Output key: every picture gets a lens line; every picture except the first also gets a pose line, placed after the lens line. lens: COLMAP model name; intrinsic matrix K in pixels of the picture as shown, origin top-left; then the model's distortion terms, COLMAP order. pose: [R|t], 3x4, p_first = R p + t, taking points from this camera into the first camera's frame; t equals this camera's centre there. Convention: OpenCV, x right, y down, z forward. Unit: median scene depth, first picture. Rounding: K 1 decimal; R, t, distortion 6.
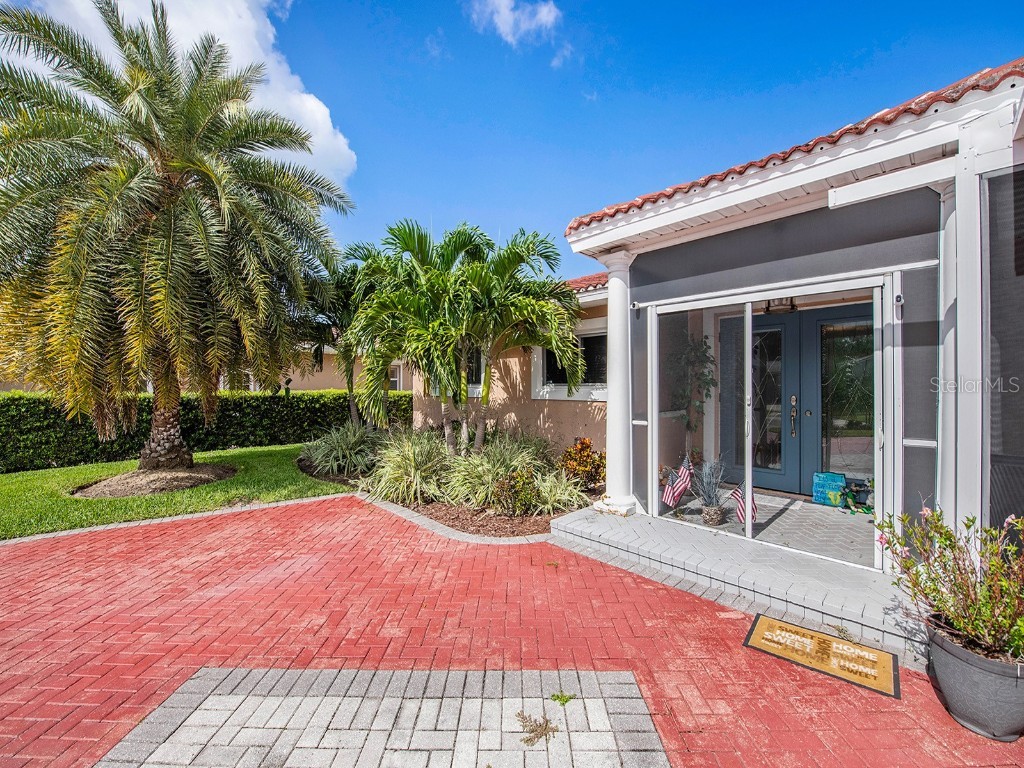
lens RADIAL K [[425.9, 0, 505.8], [0, 425.9, 375.0], [0, 0, 1]] dist [-0.014186, -0.000126]
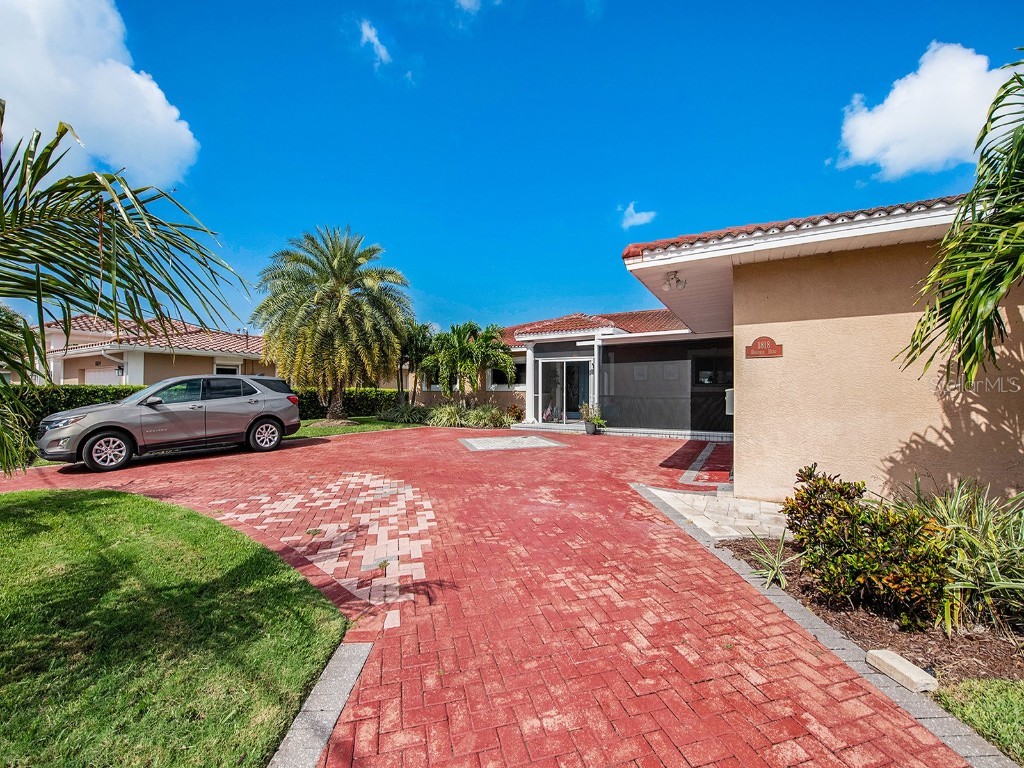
lens RADIAL K [[414.8, 0, 505.7], [0, 414.8, 387.8], [0, 0, 1]] dist [0.000040, 0.000044]
pose [[0.964406, -0.001203, 0.264423, -0.739420], [-0.004516, 0.999769, 0.021021, -0.011027], [-0.264388, -0.021467, 0.964178, -1.968863]]
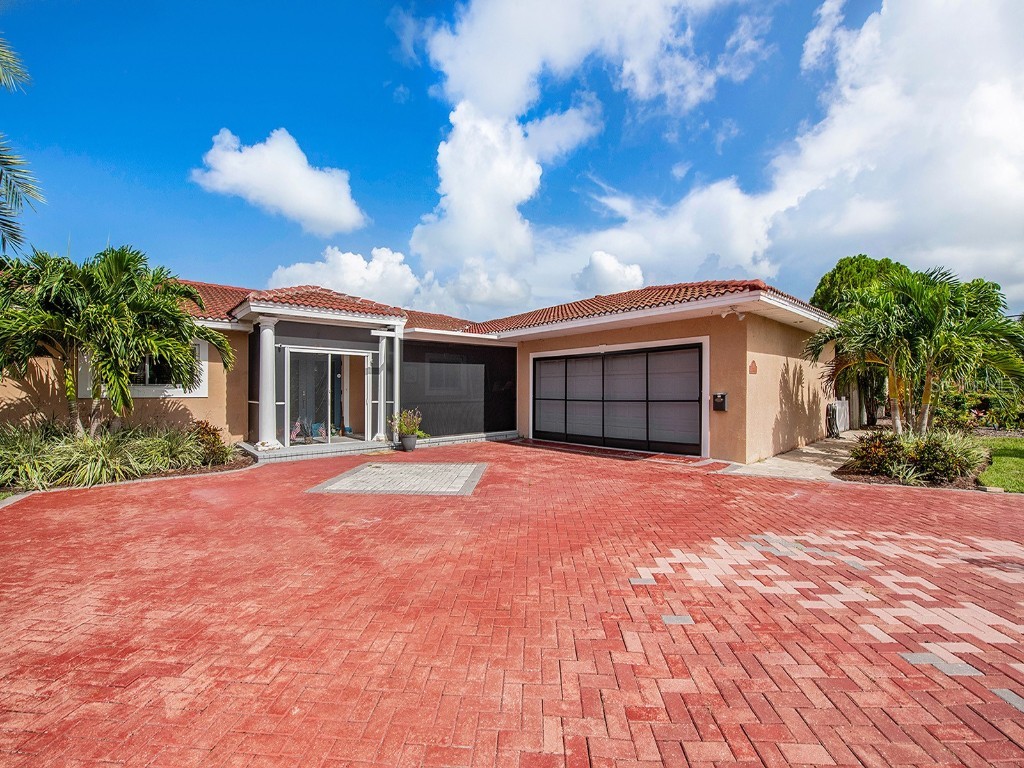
lens RADIAL K [[414.8, 0, 505.7], [0, 414.8, 387.8], [0, 0, 1]] dist [0.000040, 0.000044]
pose [[0.036519, 0.012728, 0.999252, -1.593114], [-0.022960, 0.999666, -0.011894, 0.036108], [-0.999069, -0.022509, 0.036799, -0.150371]]
